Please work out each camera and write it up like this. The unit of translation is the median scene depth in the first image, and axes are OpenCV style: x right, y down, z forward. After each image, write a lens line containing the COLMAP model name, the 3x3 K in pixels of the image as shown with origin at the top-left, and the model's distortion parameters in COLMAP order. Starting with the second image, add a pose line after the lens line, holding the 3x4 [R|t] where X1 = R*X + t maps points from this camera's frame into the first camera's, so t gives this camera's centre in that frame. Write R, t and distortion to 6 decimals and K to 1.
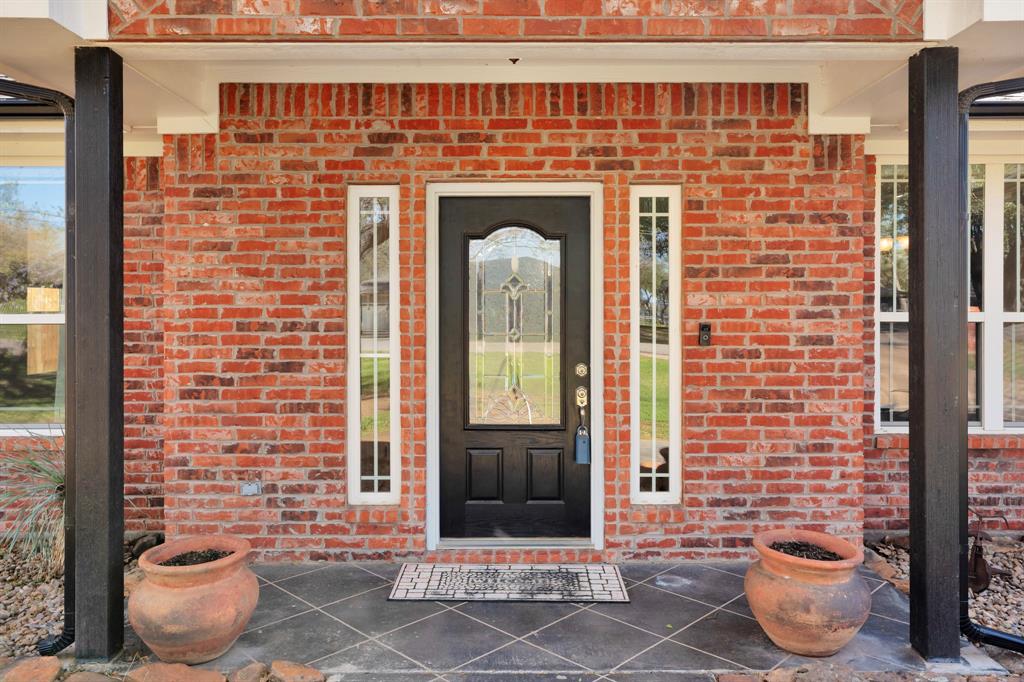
lens RADIAL K [[747.4, 0, 490.1], [0, 747.4, 307.8], [0, 0, 1]] dist [0.004627, 0.003156]
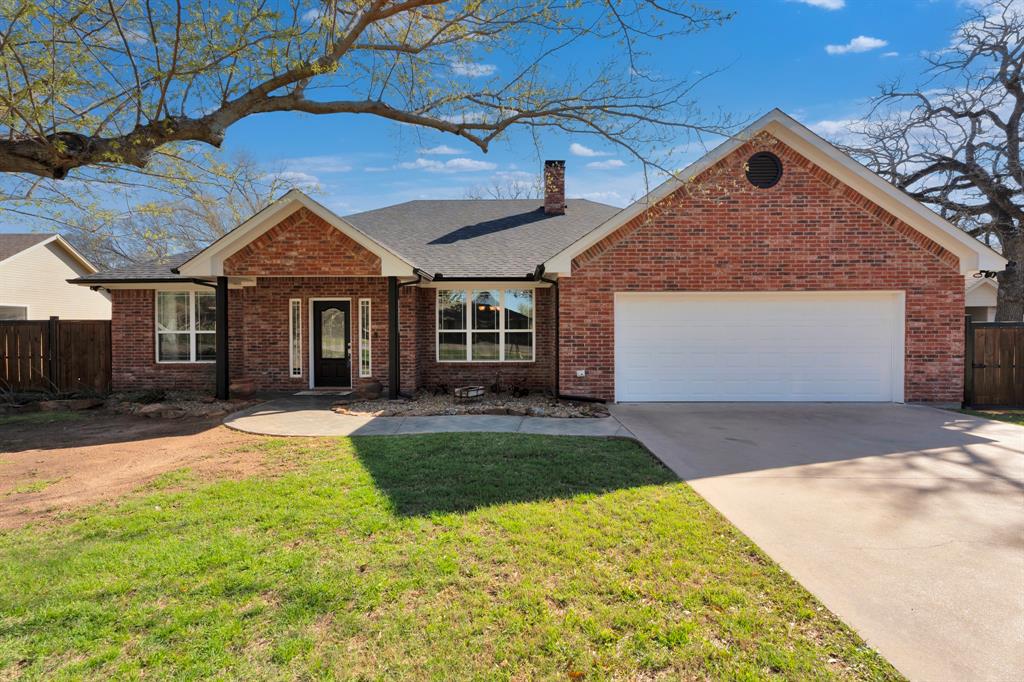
lens RADIAL K [[461.5, 0, 506.4], [0, 461.5, 333.2], [0, 0, 1]] dist [0.004369, 0.000084]
pose [[0.999926, -0.001673, -0.012019, 1.025146], [0.001811, 0.999932, 0.011522, -0.003103], [0.011999, -0.011543, 0.999861, -1.499296]]
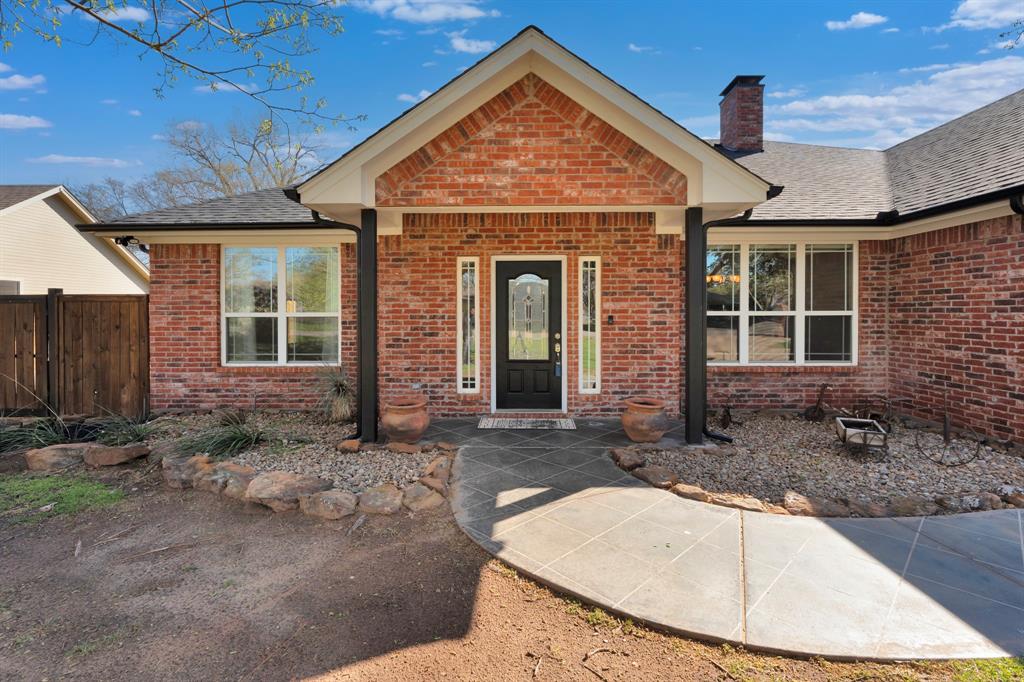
lens RADIAL K [[461.5, 0, 497.6], [0, 461.5, 315.0], [0, 0, 1]] dist [0.004369, 0.000084]
pose [[0.999727, -0.000572, -0.023337, -0.030667], [0.000739, 0.999974, 0.007173, 0.008486], [0.023333, -0.007188, 0.999702, -0.441667]]
